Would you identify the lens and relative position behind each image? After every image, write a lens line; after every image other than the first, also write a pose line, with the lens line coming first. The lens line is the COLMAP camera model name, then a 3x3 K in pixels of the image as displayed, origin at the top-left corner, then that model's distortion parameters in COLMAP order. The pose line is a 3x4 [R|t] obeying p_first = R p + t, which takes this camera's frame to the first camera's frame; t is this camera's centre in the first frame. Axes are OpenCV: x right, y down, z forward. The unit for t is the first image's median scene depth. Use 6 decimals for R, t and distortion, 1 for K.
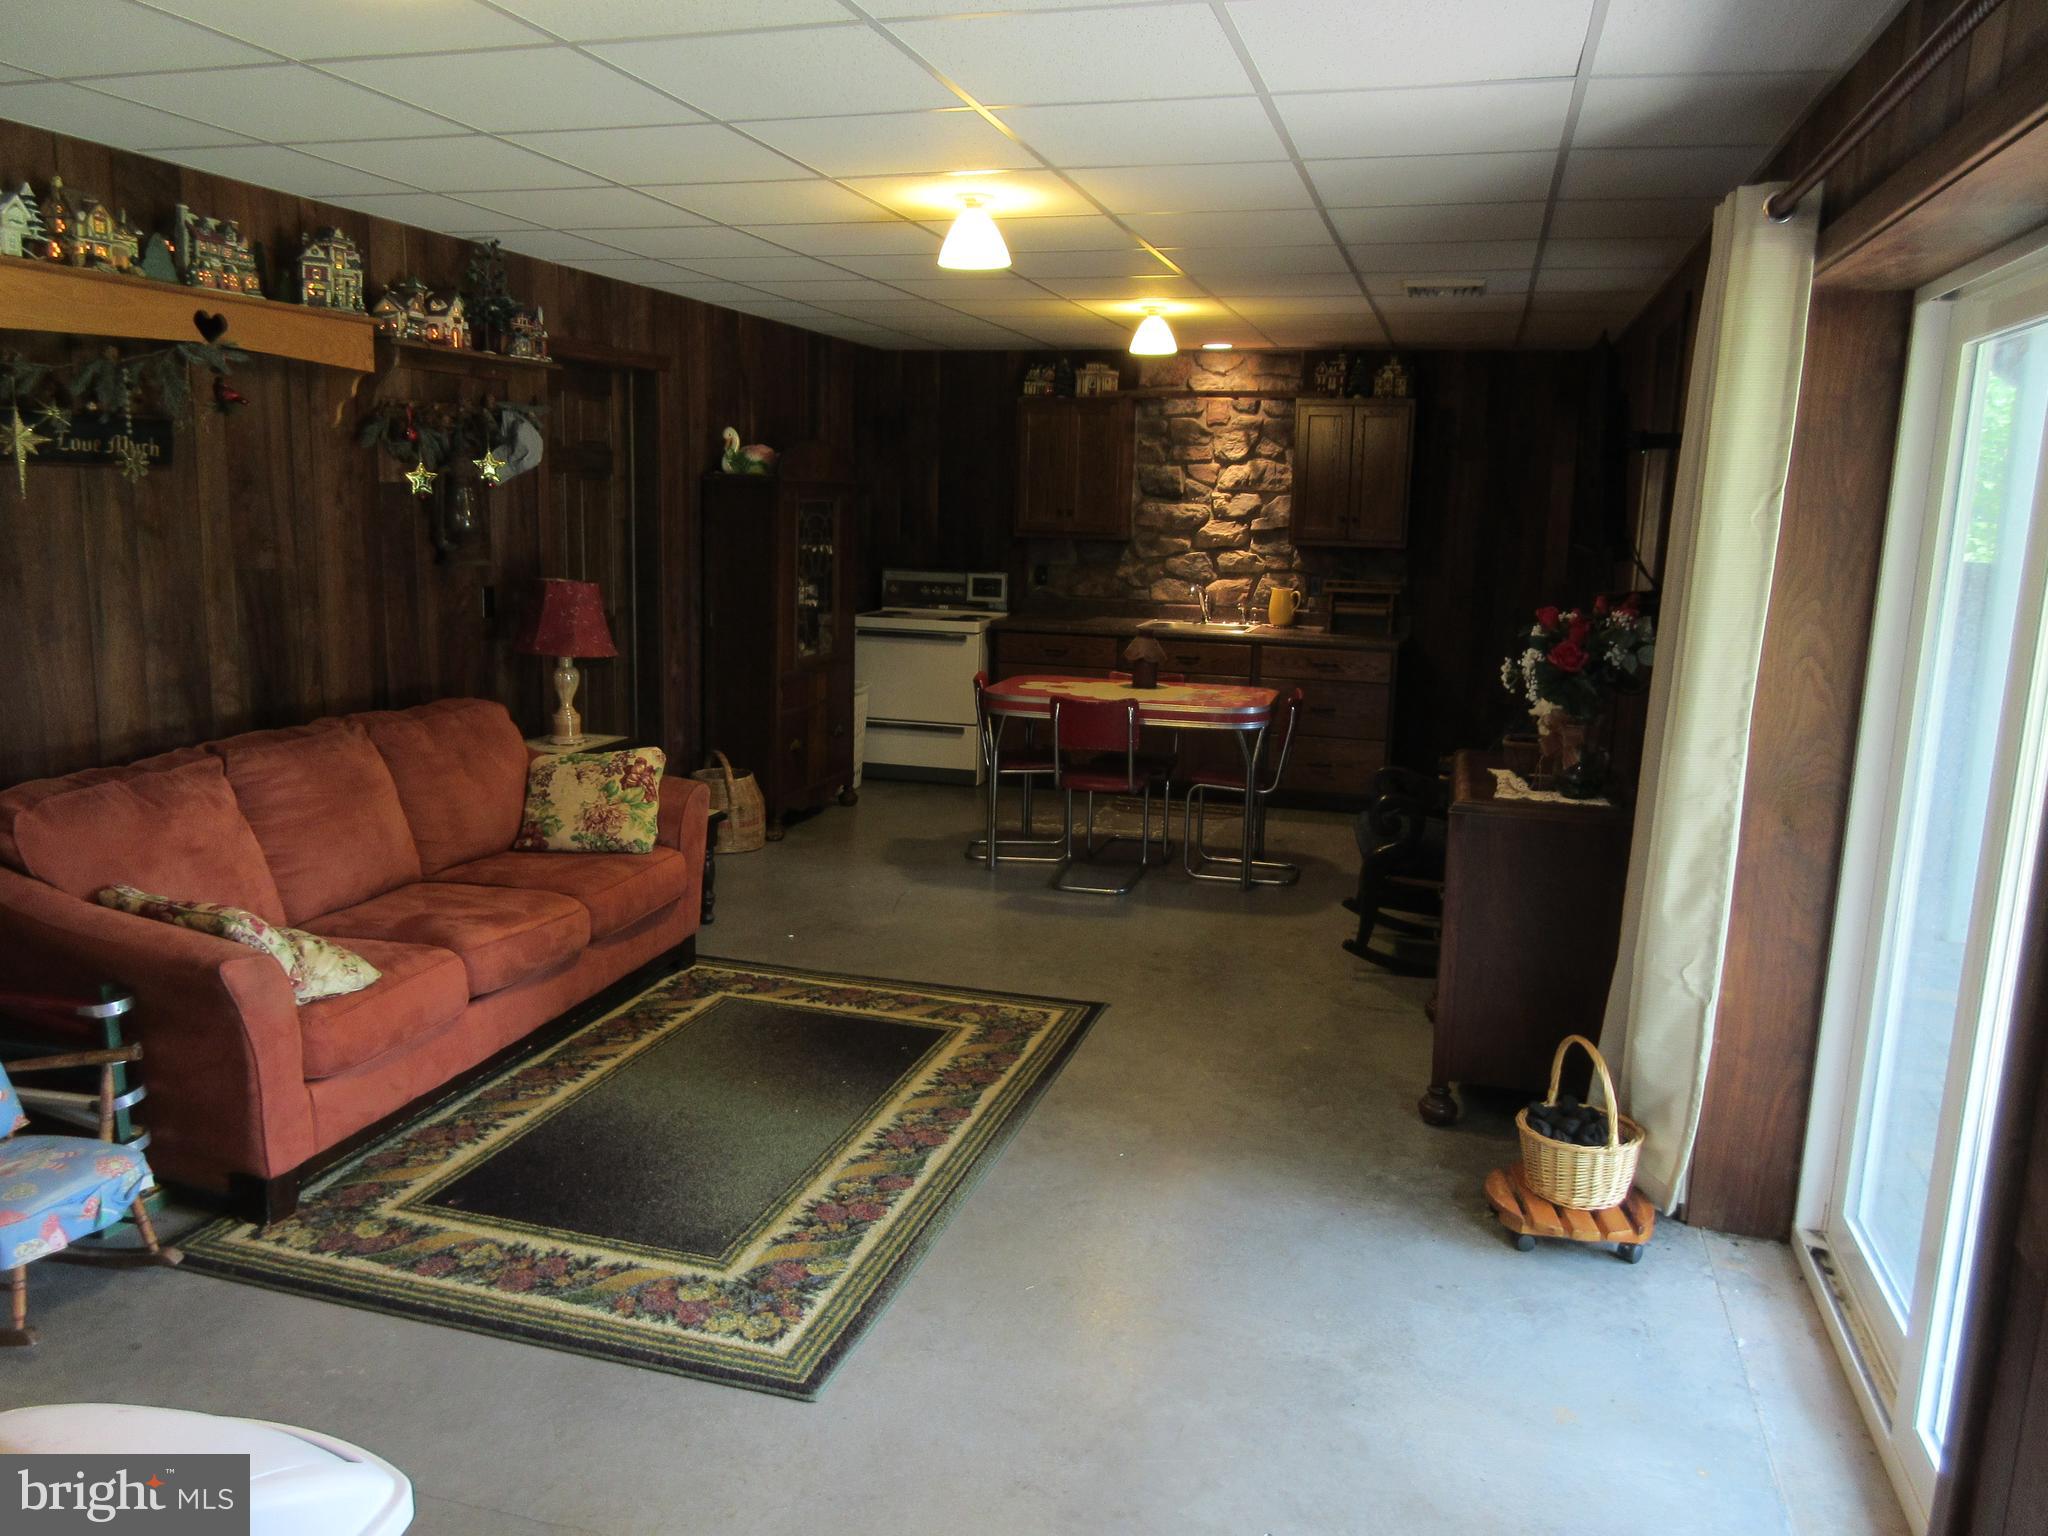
lens RADIAL K [[1531.4, 0, 1036.3], [0, 1531.4, 775.1], [0, 0, 1]] dist [-0.000438, 0.006537]
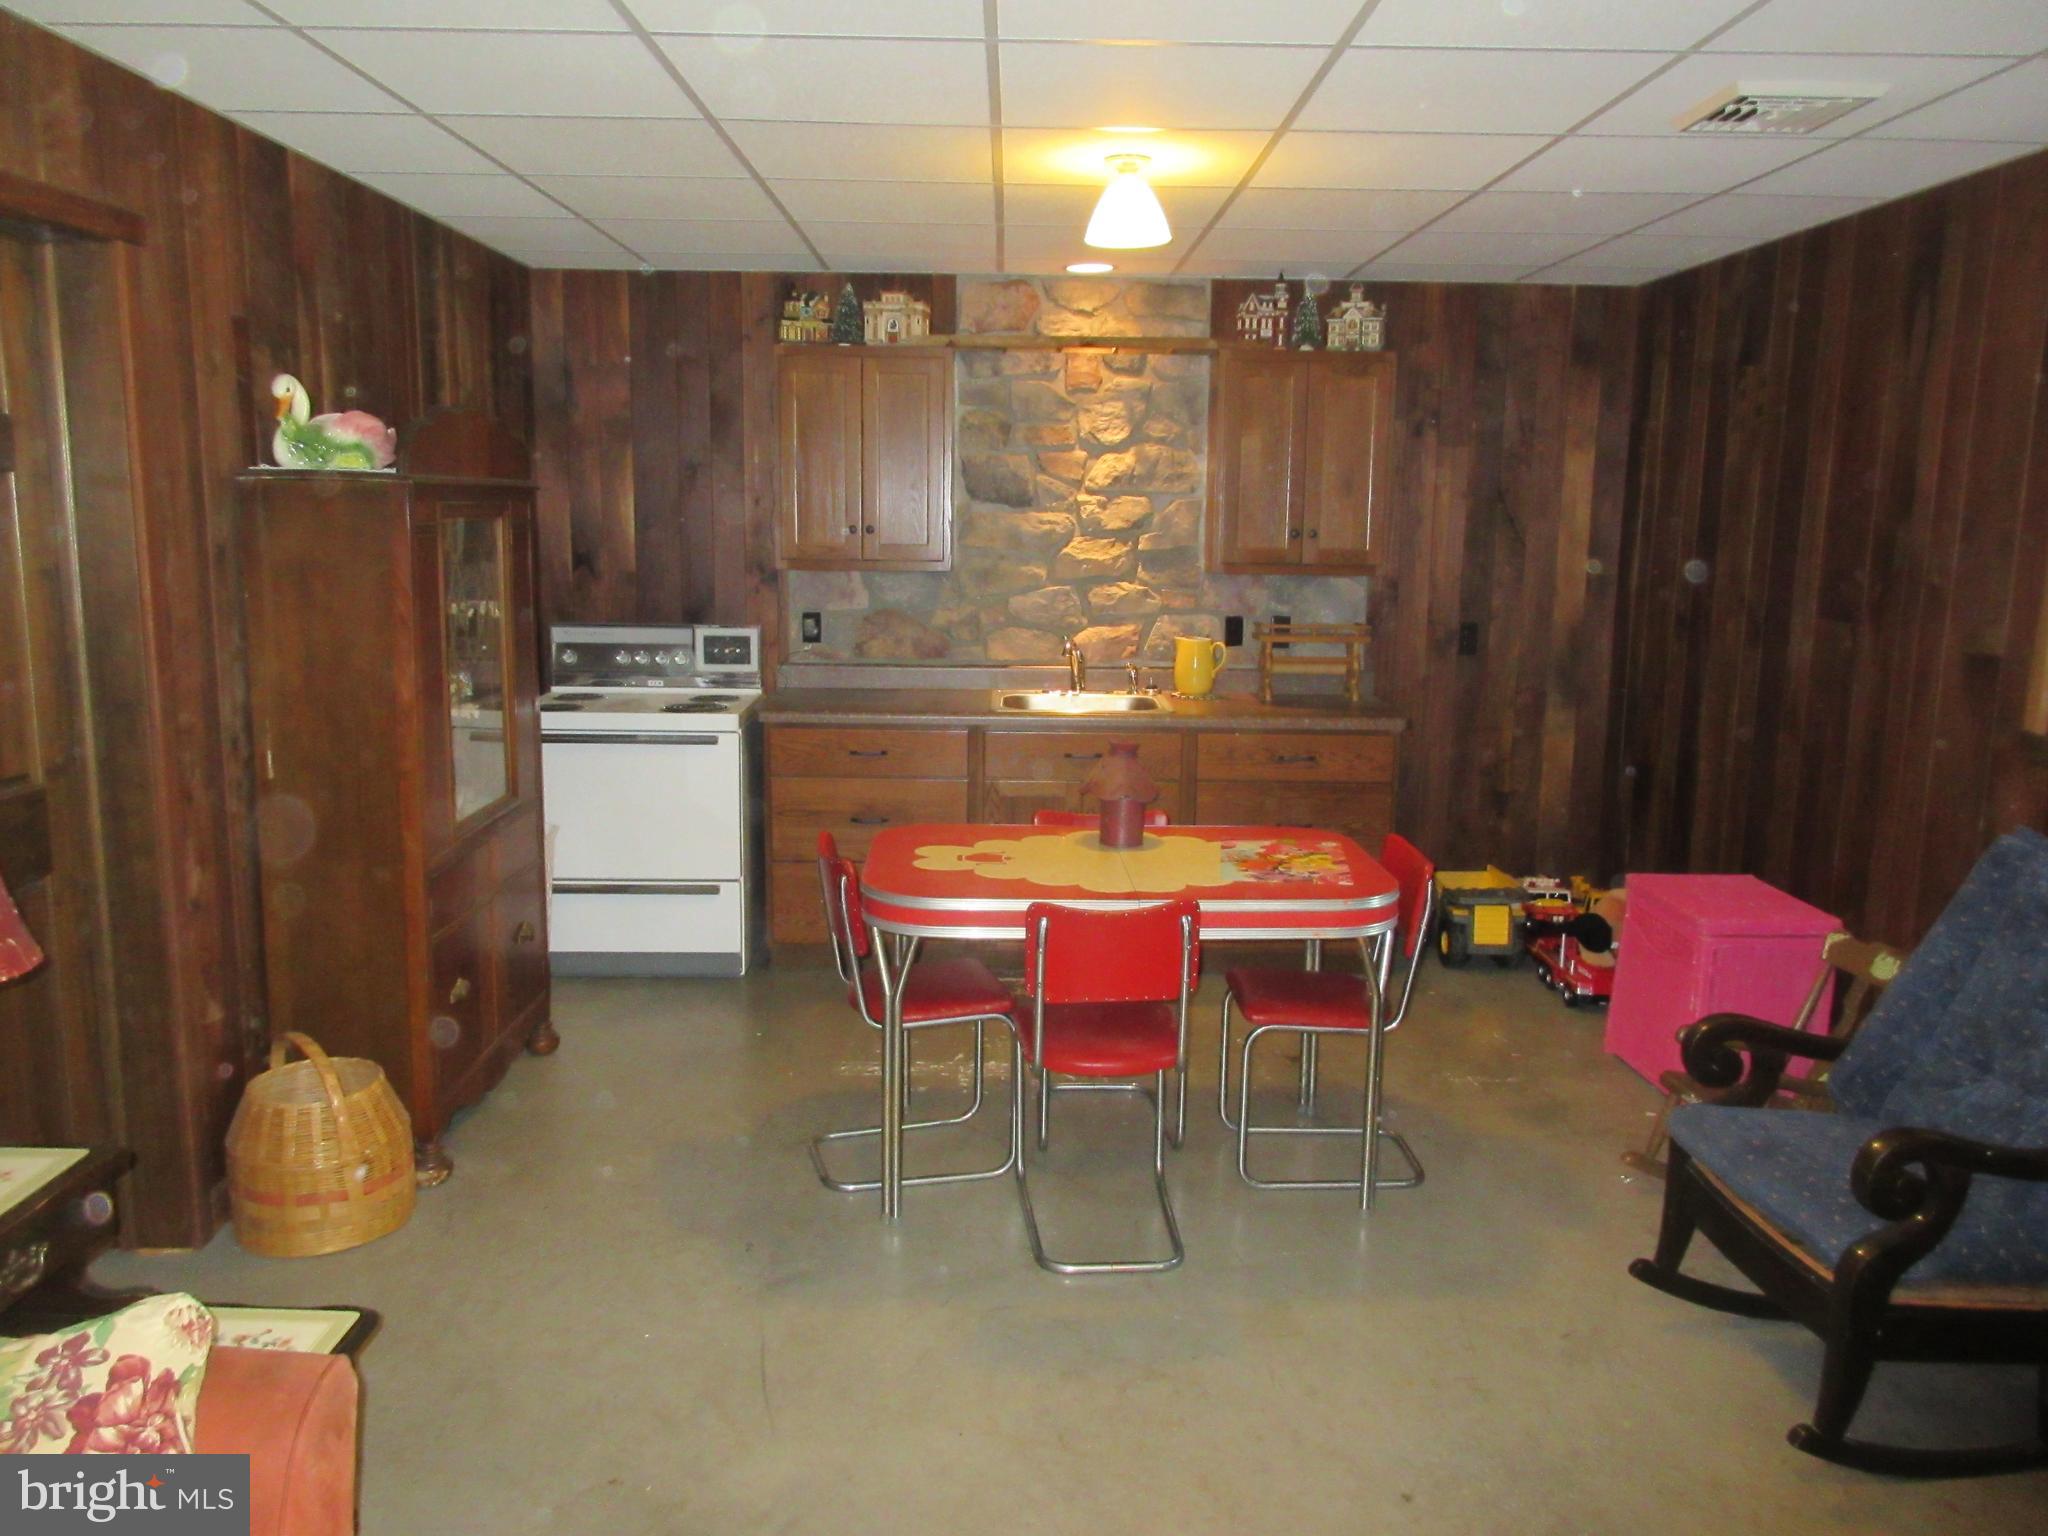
lens RADIAL K [[1531.4, 0, 1022.7], [0, 1531.4, 760.8], [0, 0, 1]] dist [-0.000438, 0.006537]
pose [[0.959657, -0.058042, 0.275119, -0.095099], [0.060519, 0.998167, -0.000513, -0.072439], [-0.274585, 0.017142, 0.961410, 0.380185]]
